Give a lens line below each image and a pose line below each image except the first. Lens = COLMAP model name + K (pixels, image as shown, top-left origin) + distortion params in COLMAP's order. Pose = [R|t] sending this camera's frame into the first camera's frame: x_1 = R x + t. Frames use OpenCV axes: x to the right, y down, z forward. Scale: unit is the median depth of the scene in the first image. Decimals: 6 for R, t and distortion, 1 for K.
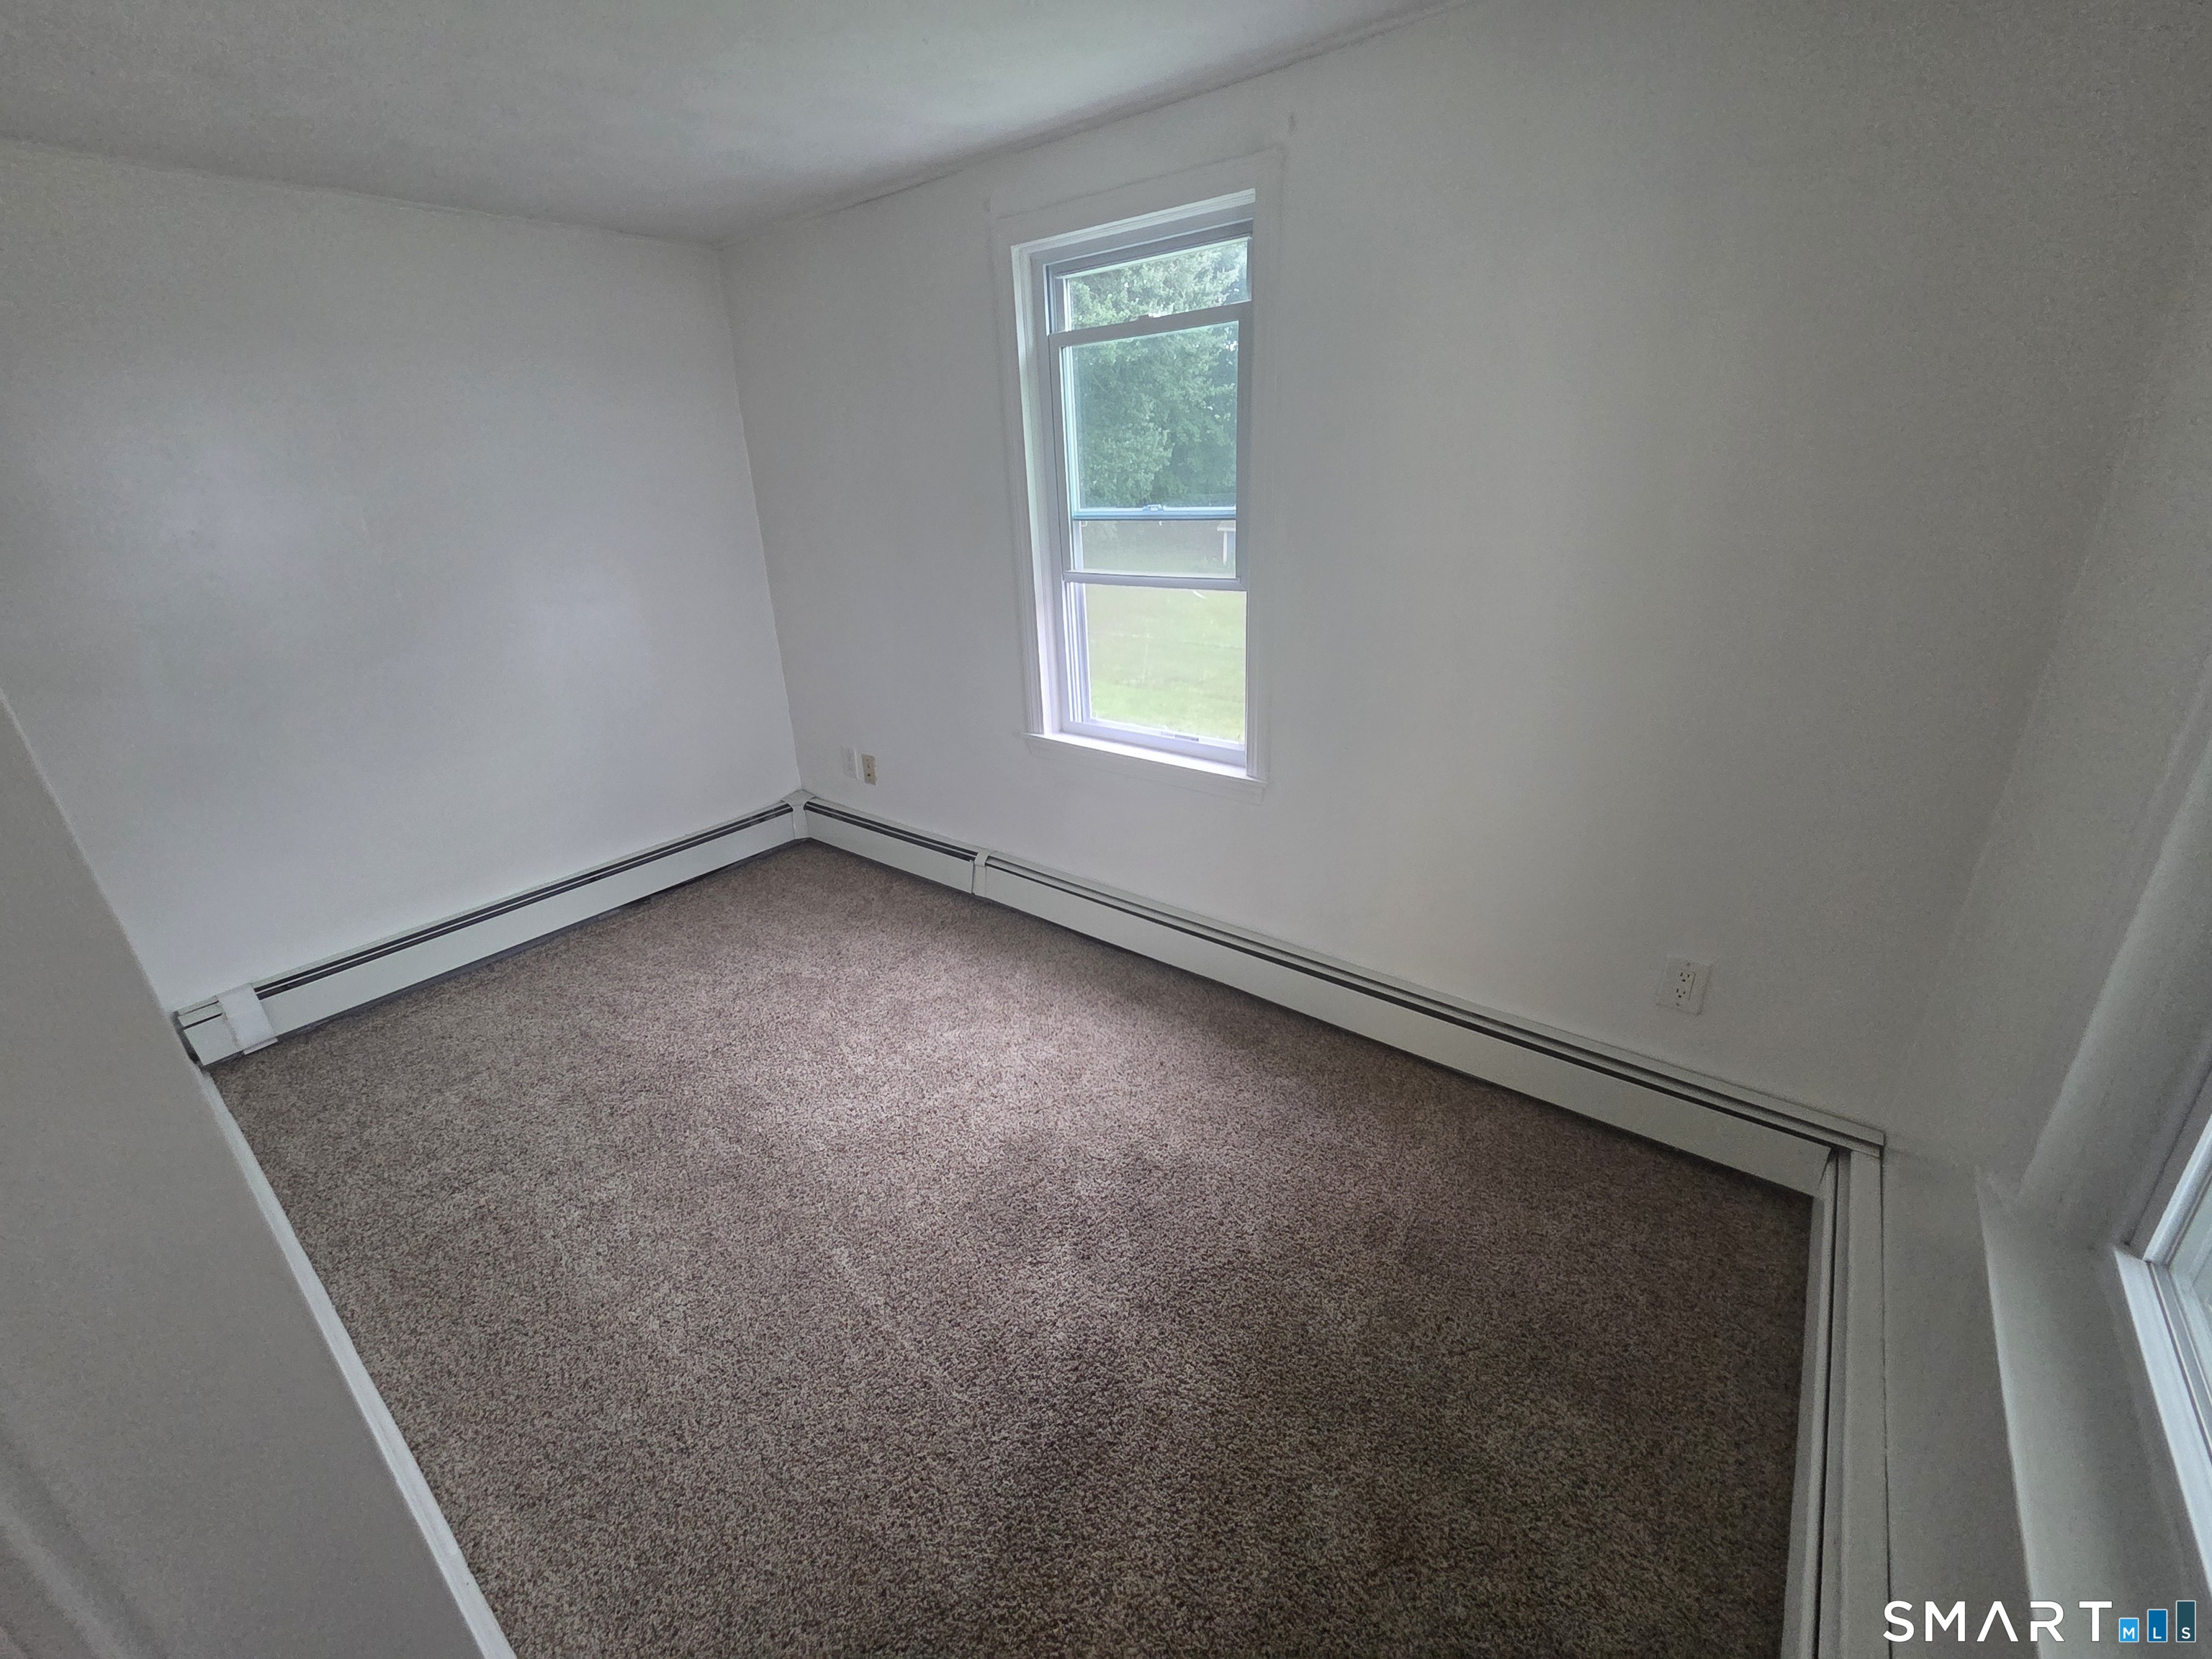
lens RADIAL K [[909.4, 0, 1095.9], [0, 909.4, 820.9], [0, 0, 1]] dist [-0.001514, 0.000261]
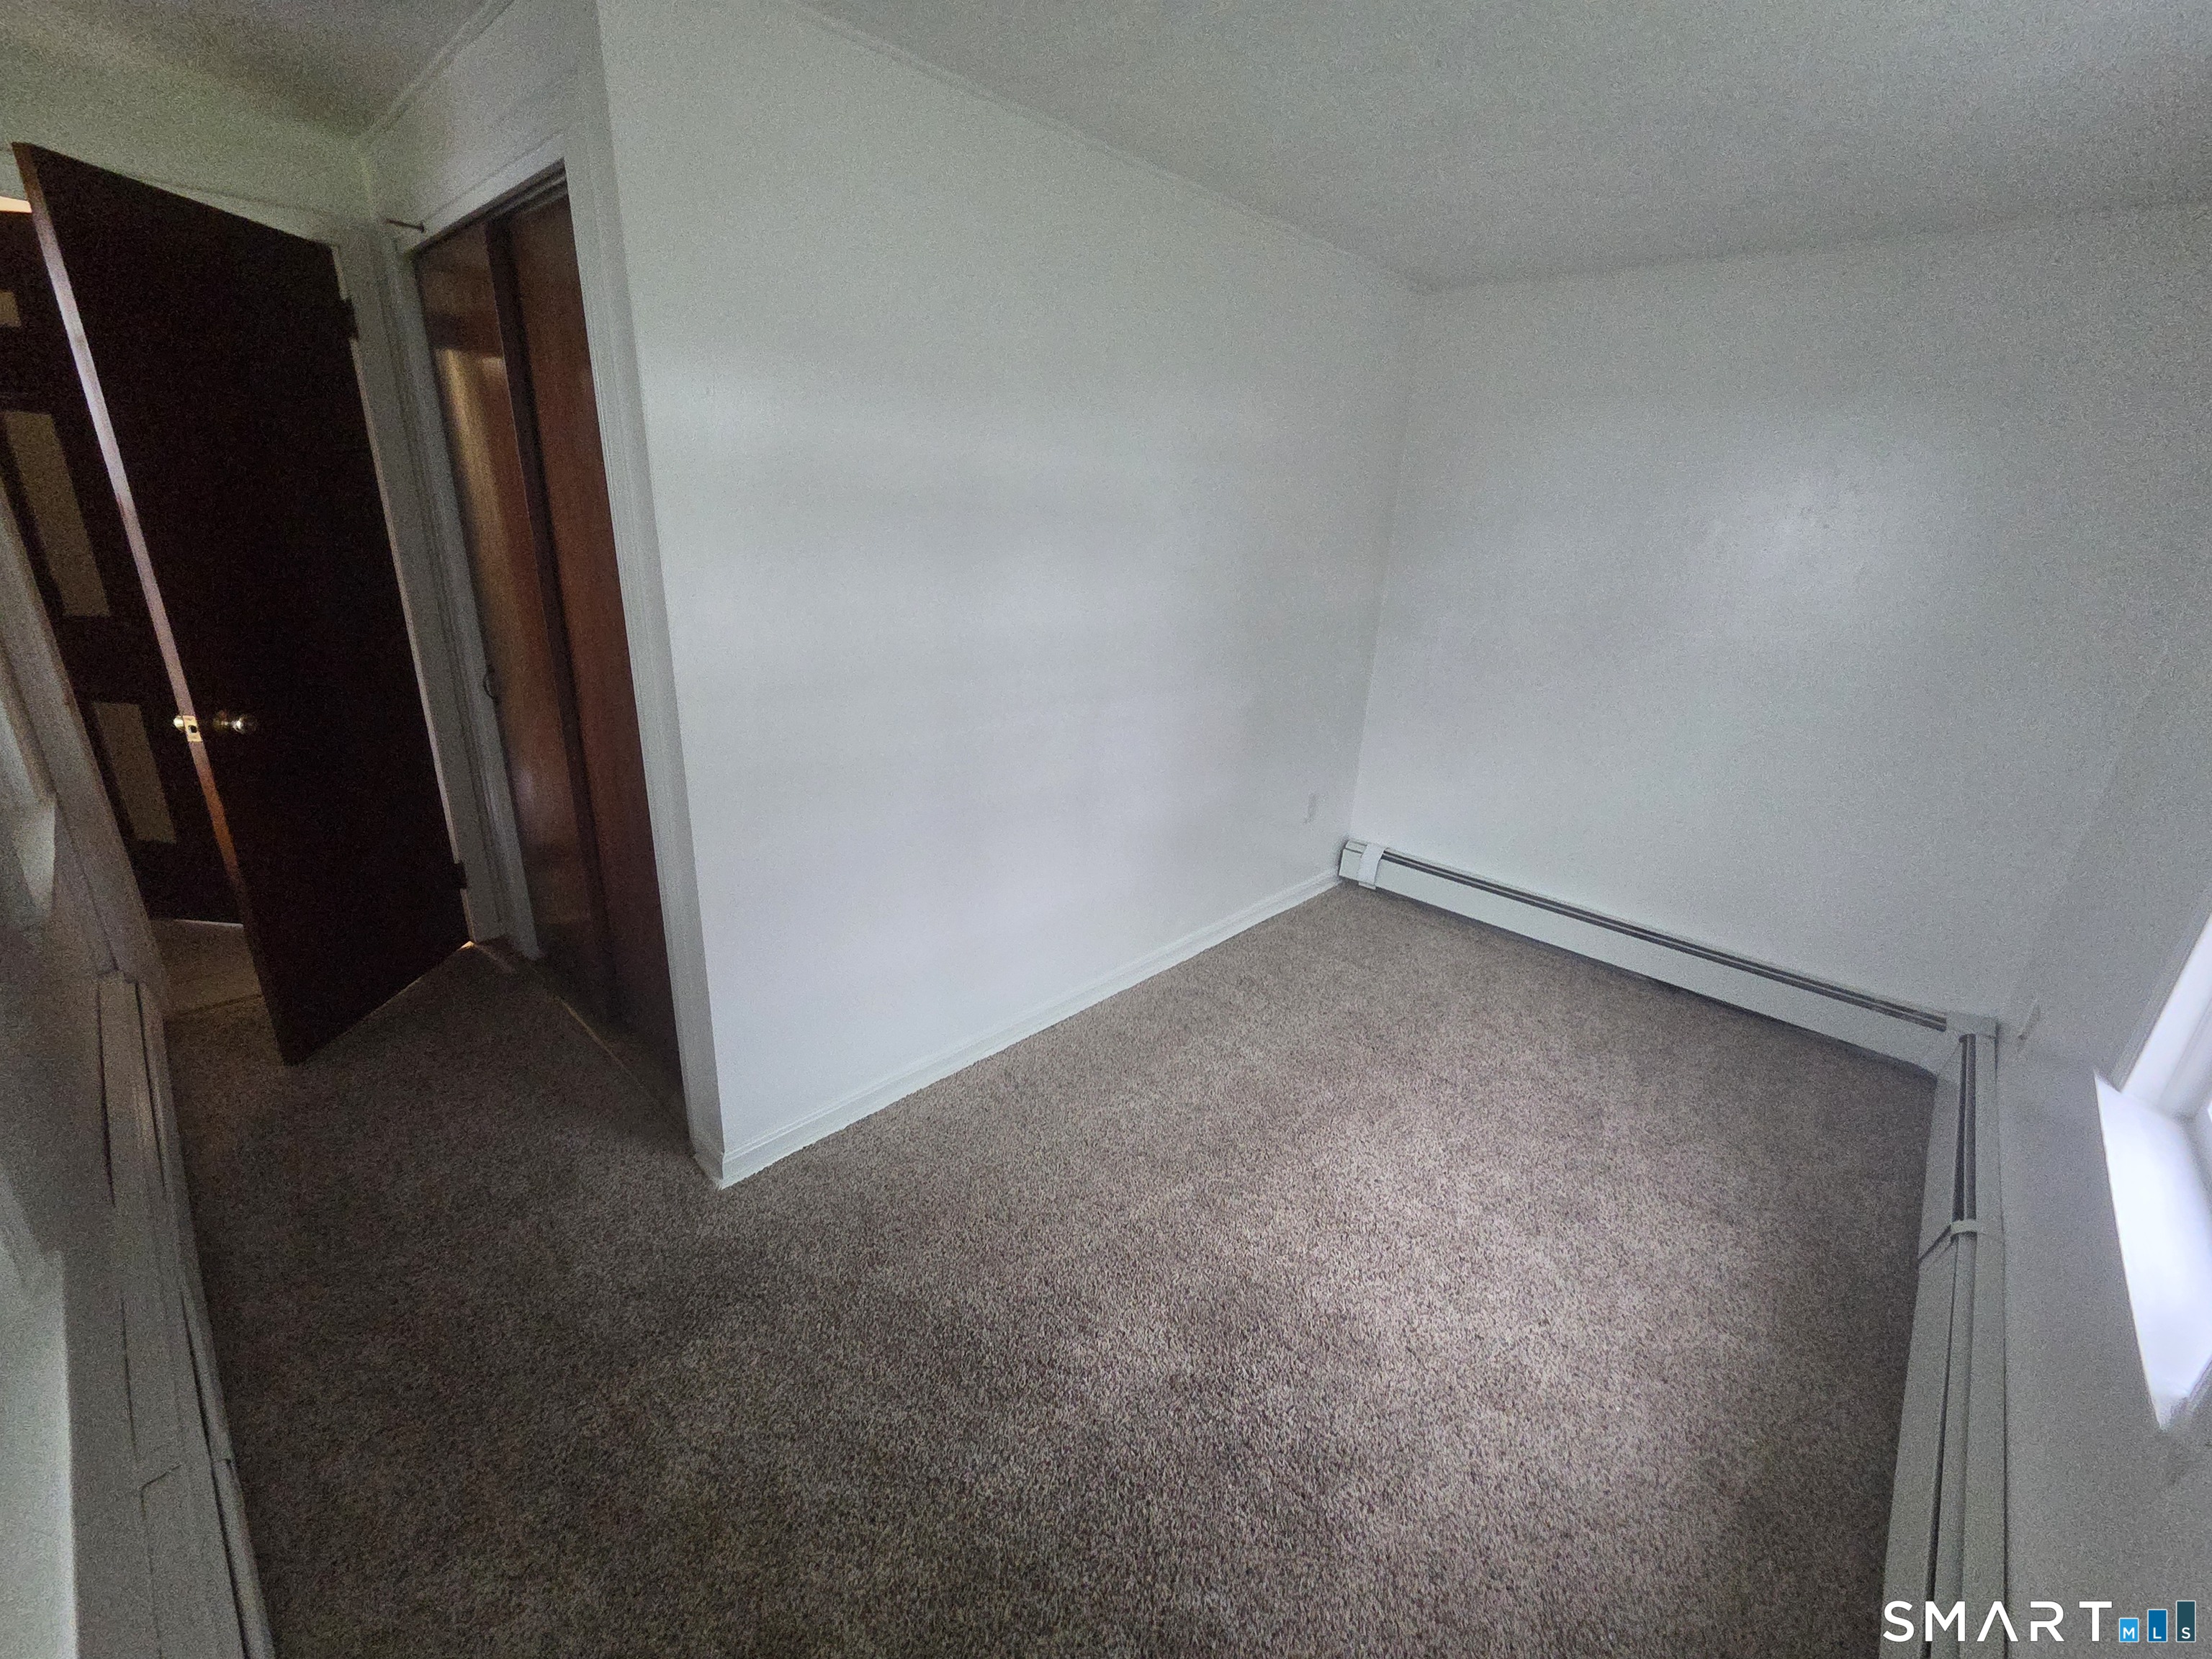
lens RADIAL K [[909.4, 0, 1095.9], [0, 909.4, 820.9], [0, 0, 1]] dist [-0.001514, 0.000261]
pose [[-0.078789, 0.363249, -0.928355, 0.431455], [-0.412626, 0.835849, 0.362072, -0.187959], [0.907487, 0.411591, 0.084030, 0.440362]]
